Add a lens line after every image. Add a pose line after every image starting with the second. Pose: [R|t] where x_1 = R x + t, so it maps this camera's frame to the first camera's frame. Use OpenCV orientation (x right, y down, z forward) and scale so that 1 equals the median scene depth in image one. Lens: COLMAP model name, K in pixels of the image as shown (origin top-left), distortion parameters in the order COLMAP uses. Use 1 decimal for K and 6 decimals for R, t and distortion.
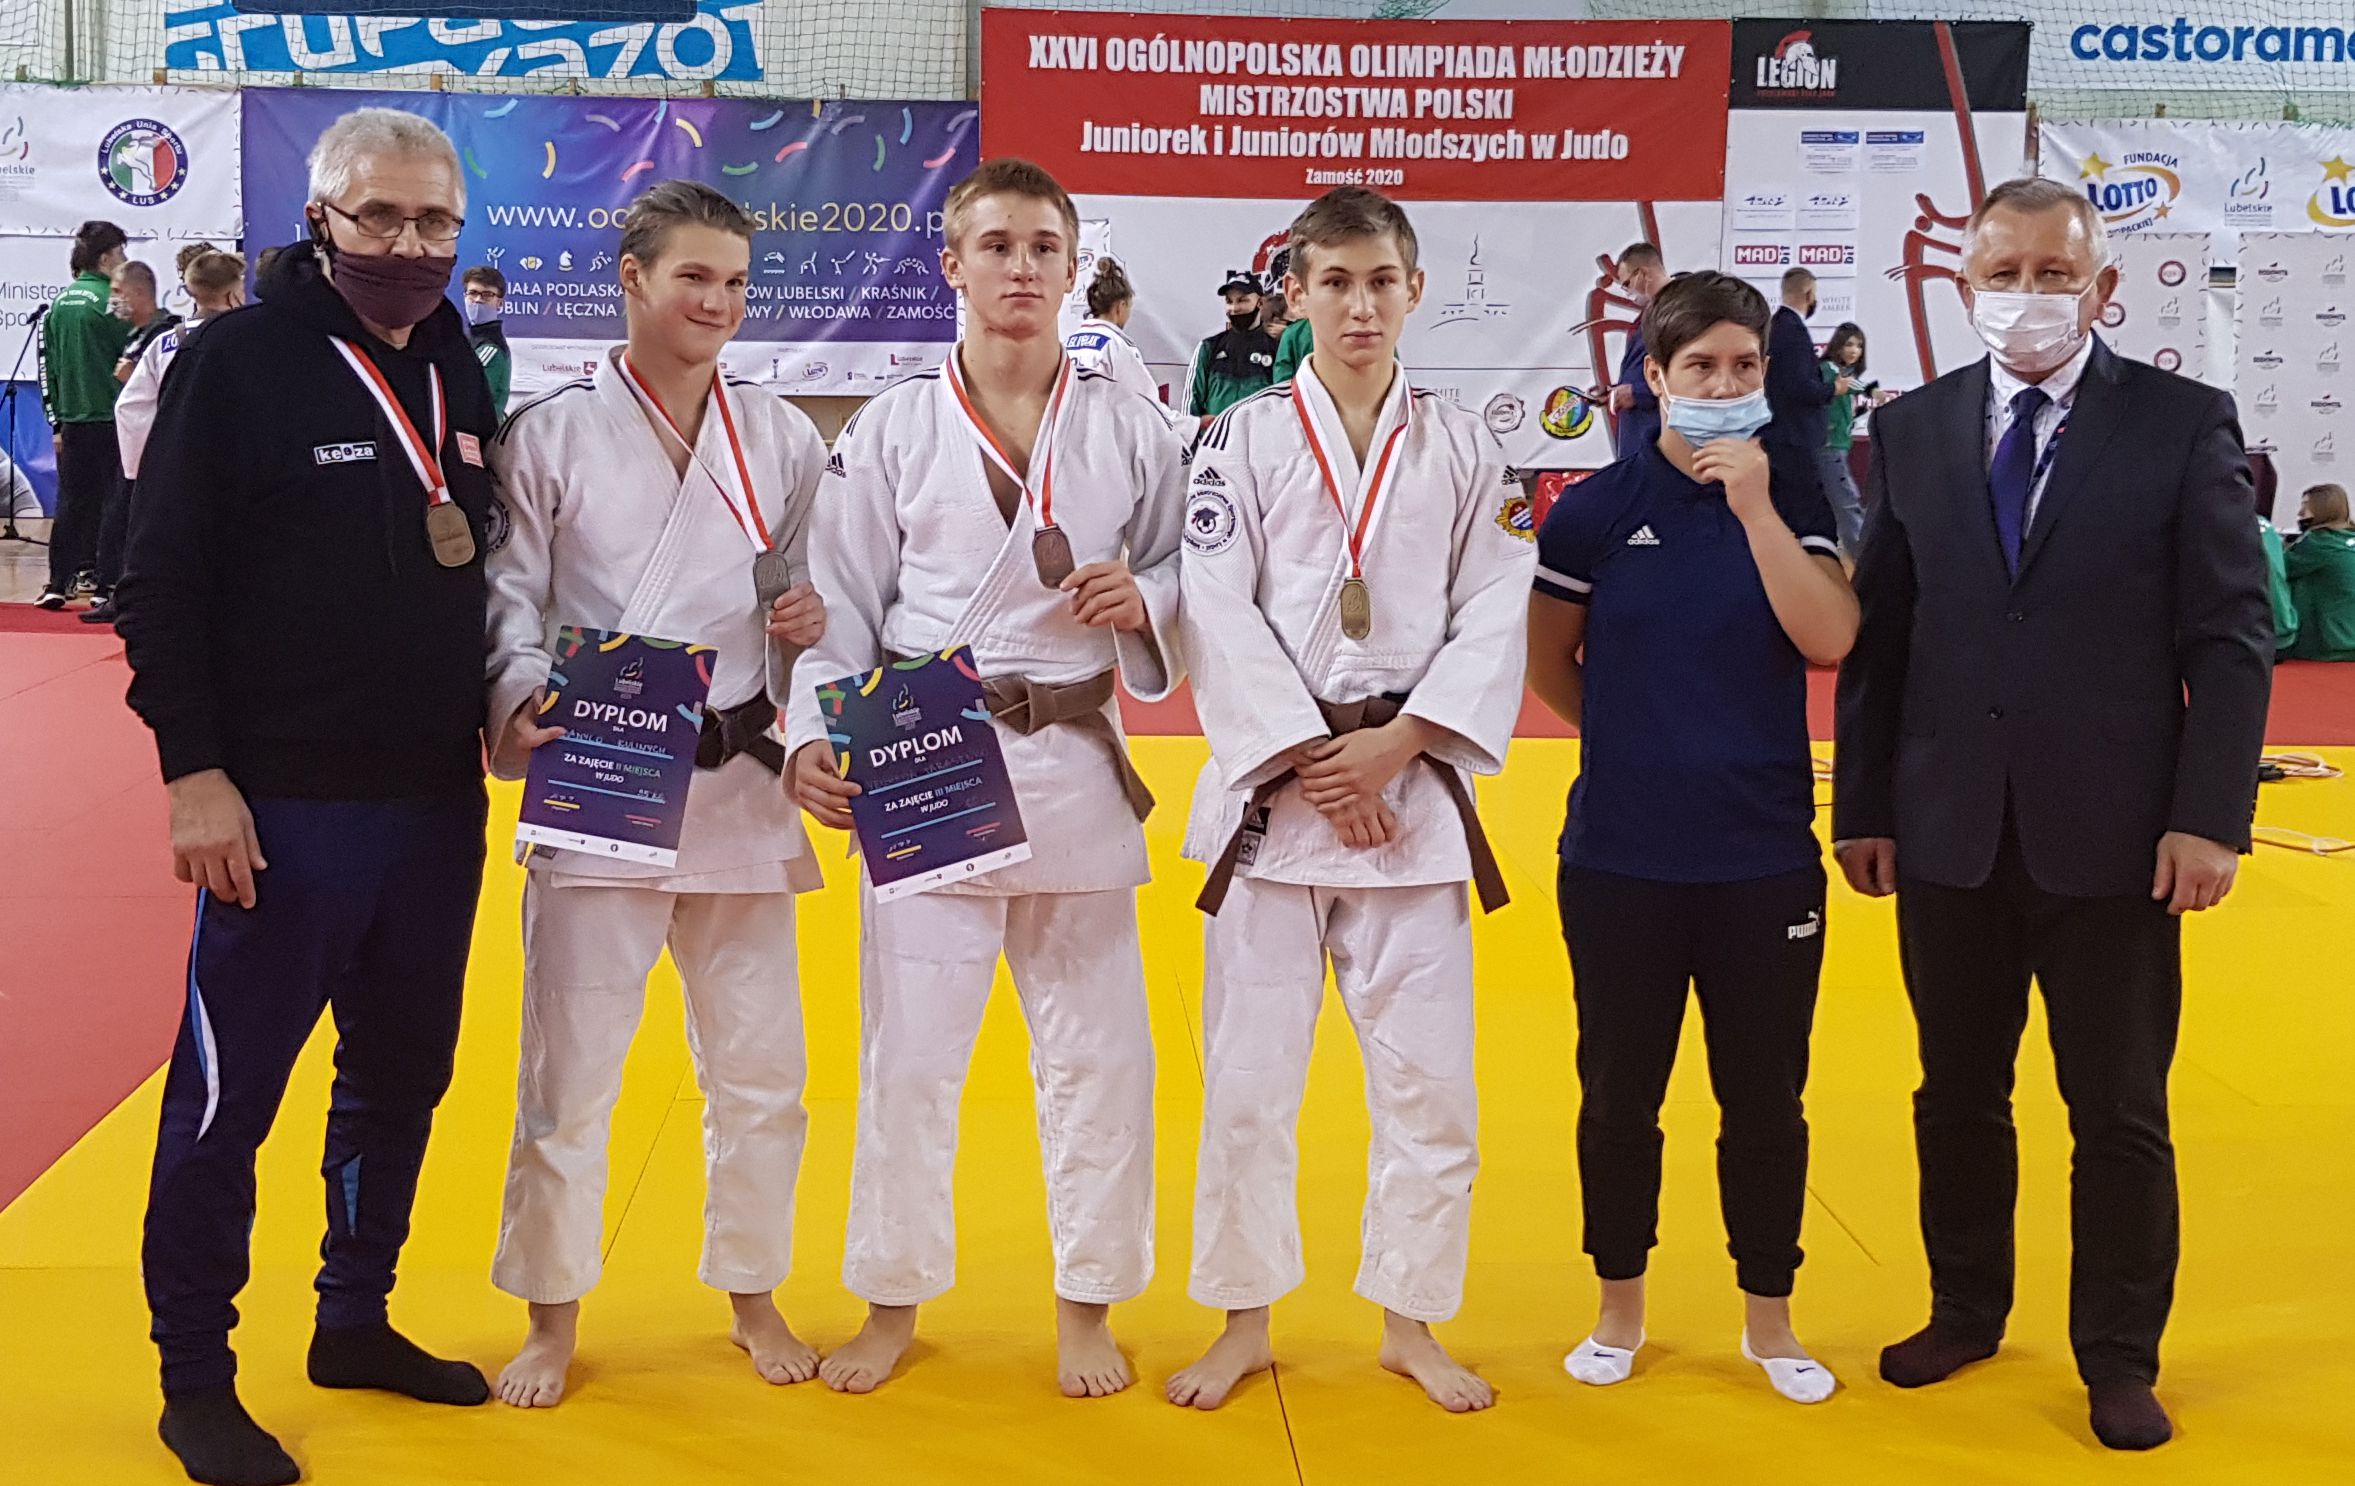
lens RADIAL K [[3157.3, 0, 1166.1], [0, 3157.3, 592.0], [0, 0, 1]] dist [0.134231, -0.325191]
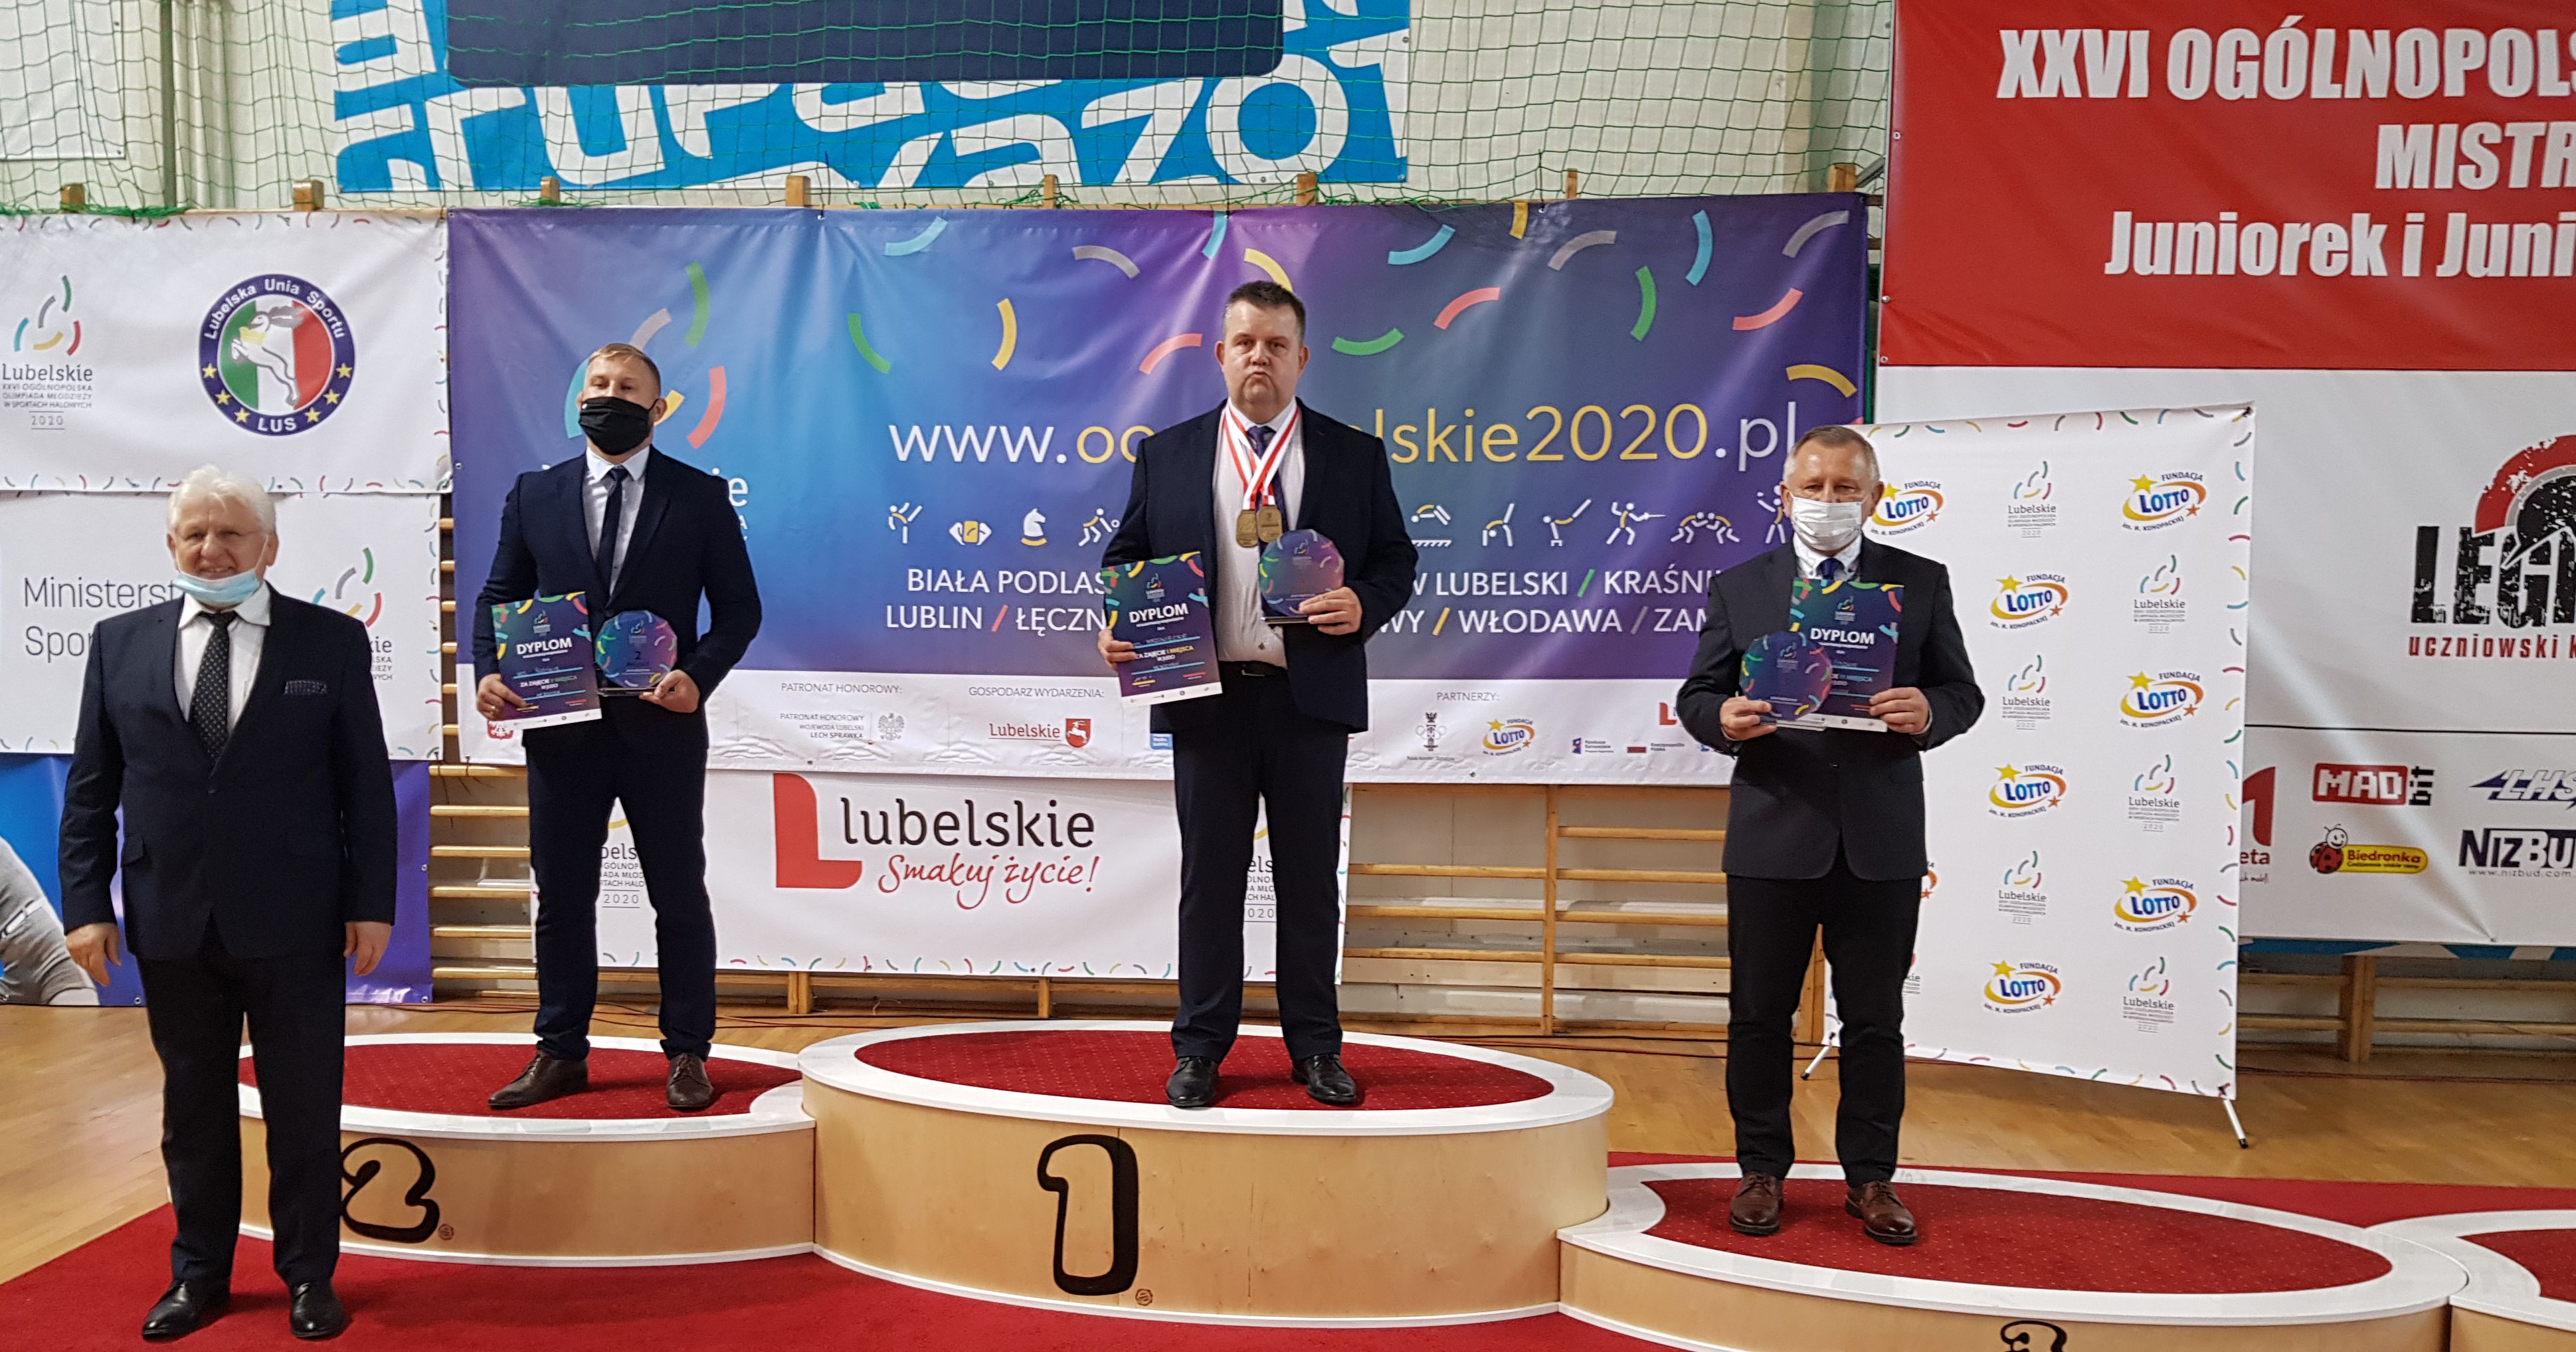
lens RADIAL K [[2126.4, 0, 1183.0], [0, 2126.4, 756.7], [0, 0, 1]] dist [0.058470, -0.097967]
pose [[0.990029, 0.004738, -0.140786, -0.116081], [-0.007739, 0.999754, -0.020778, -0.059880], [0.140653, 0.021660, 0.989822, 0.662568]]
